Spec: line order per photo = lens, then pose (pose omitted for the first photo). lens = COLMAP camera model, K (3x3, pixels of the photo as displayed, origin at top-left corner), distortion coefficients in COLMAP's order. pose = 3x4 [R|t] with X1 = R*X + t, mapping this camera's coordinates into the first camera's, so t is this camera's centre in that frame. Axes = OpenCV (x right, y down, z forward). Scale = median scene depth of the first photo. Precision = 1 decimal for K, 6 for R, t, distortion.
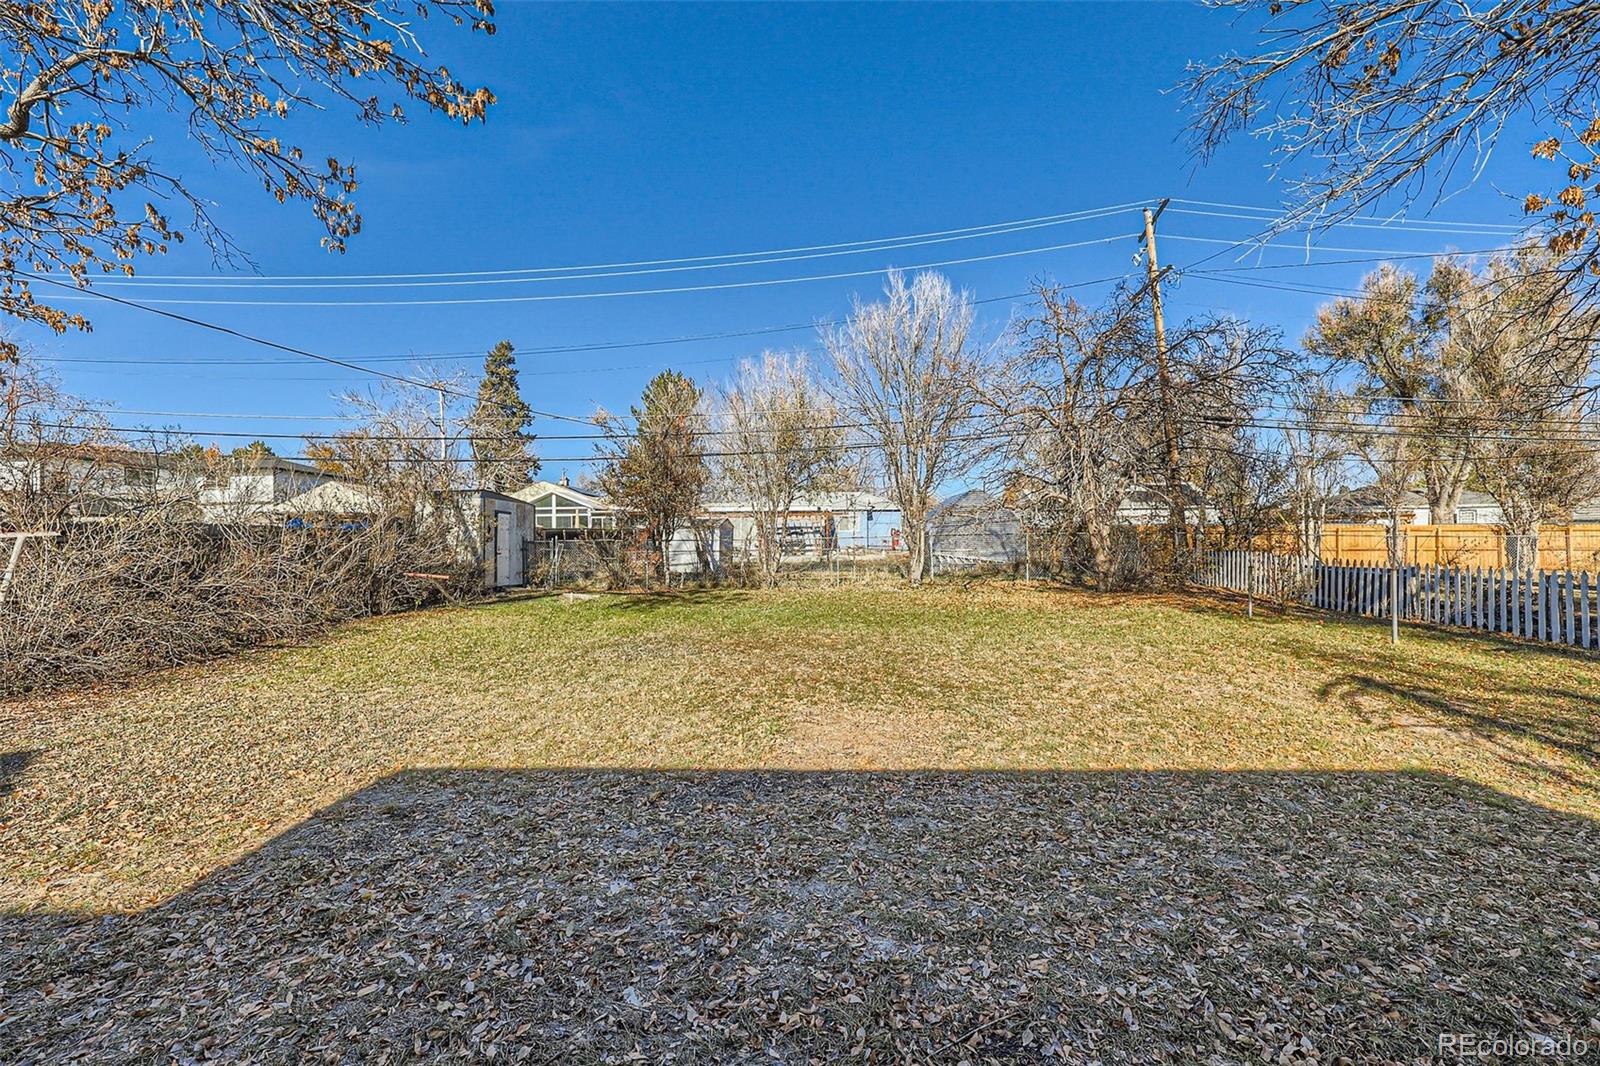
lens RADIAL K [[655.2, 0, 800.0], [0, 655.2, 533.0], [0, 0, 1]] dist [-0.000167, -0.000213]
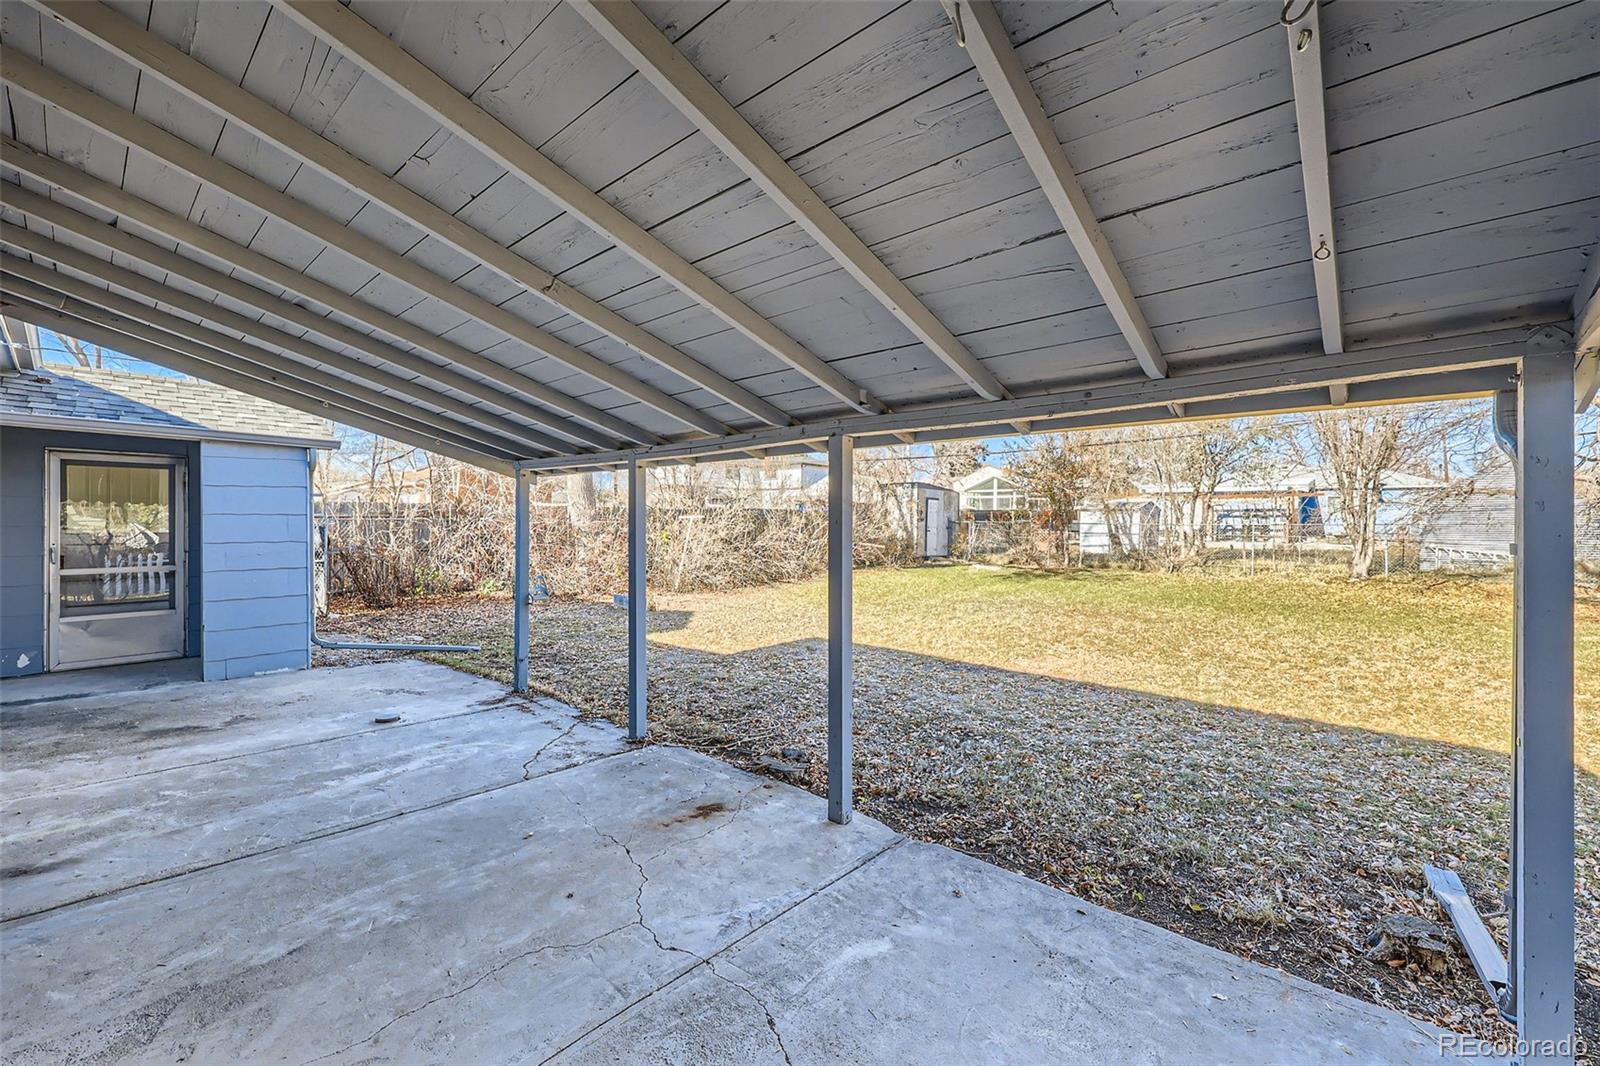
lens RADIAL K [[676.4, 0, 800.0], [0, 676.4, 533.0], [0, 0, 1]] dist [0.000008, -0.000008]
pose [[0.770913, 0.032335, -0.636119, 0.190562], [-0.009909, 0.999199, 0.038782, -0.013244], [0.636863, -0.023594, 0.770616, -0.185853]]
